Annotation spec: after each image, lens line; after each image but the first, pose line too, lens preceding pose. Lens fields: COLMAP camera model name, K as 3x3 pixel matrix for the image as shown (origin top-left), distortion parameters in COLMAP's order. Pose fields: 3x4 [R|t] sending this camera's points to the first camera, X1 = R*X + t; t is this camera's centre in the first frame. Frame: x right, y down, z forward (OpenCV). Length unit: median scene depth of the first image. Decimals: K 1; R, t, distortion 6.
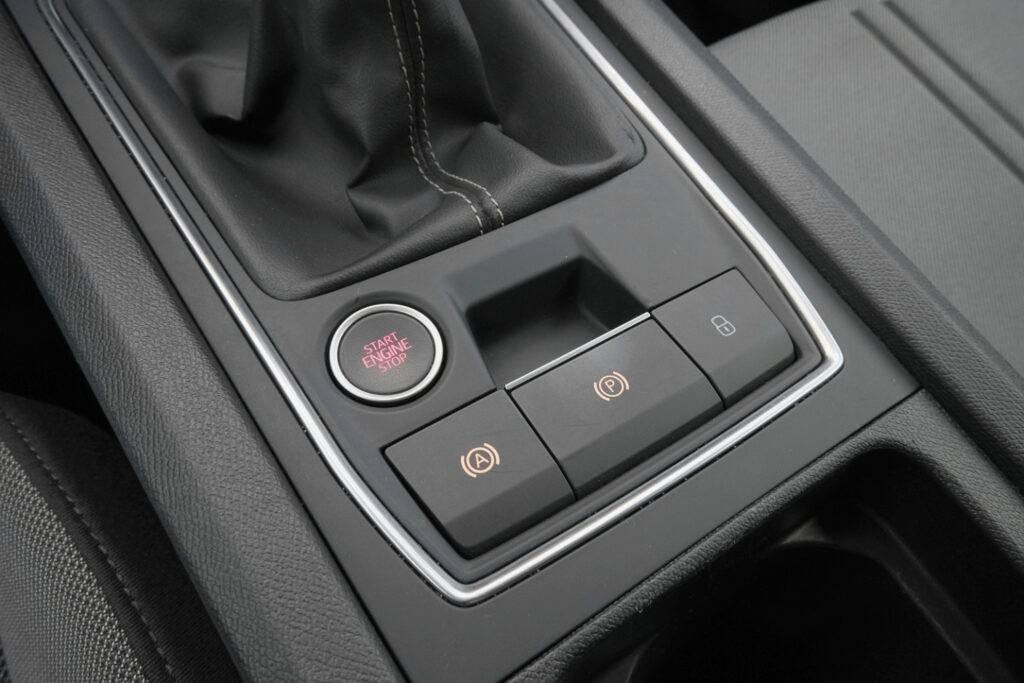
lens RADIAL K [[654.3, 0, 512.0], [0, 654.3, 341.5], [0, 0, 1]] dist [-0.002290, 0.000716]
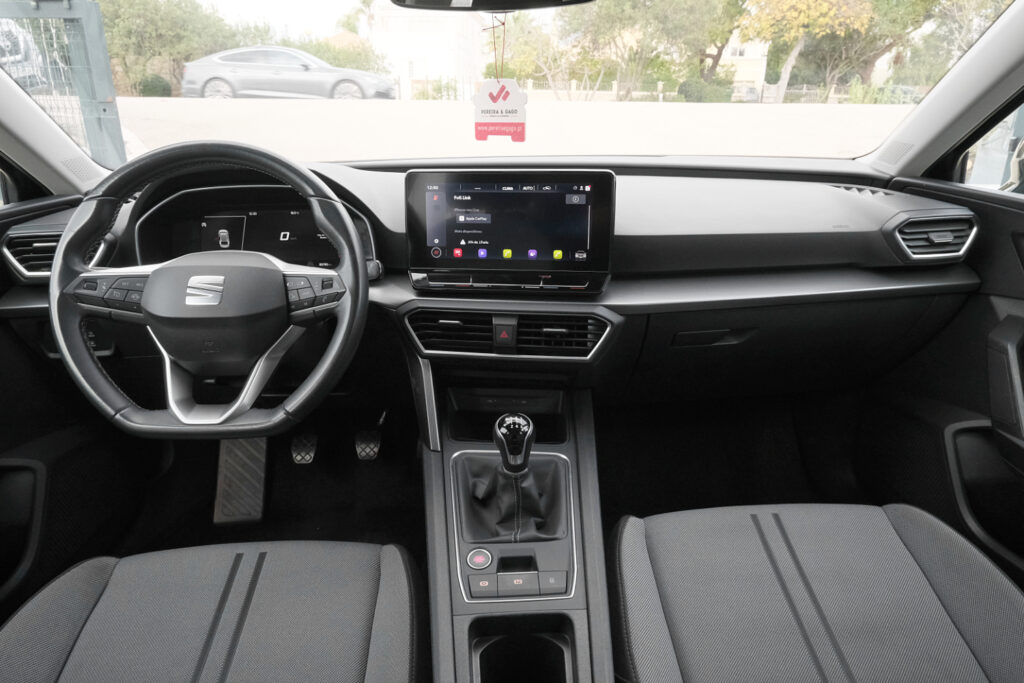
lens RADIAL K [[654.3, 0, 512.0], [0, 654.3, 341.5], [0, 0, 1]] dist [-0.002290, 0.000716]
pose [[0.864340, 0.167446, -0.474214, 1.813811], [-0.382486, 0.831110, -0.403683, 0.483189], [0.326529, 0.530300, 0.782407, -3.131293]]
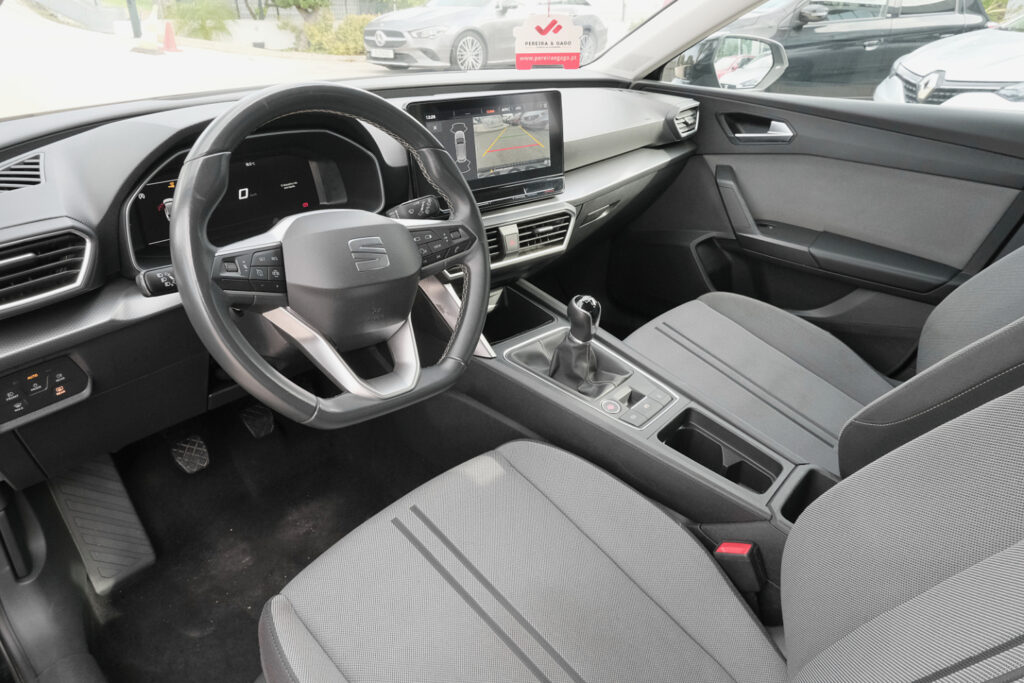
lens RADIAL K [[654.3, 0, 512.0], [0, 654.3, 341.5], [0, 0, 1]] dist [-0.002290, 0.000716]
pose [[0.963585, -0.111161, 0.243202, -2.269005], [0.197281, 0.909488, -0.365940, 1.384397], [-0.180511, 0.400593, 0.898299, -4.132291]]
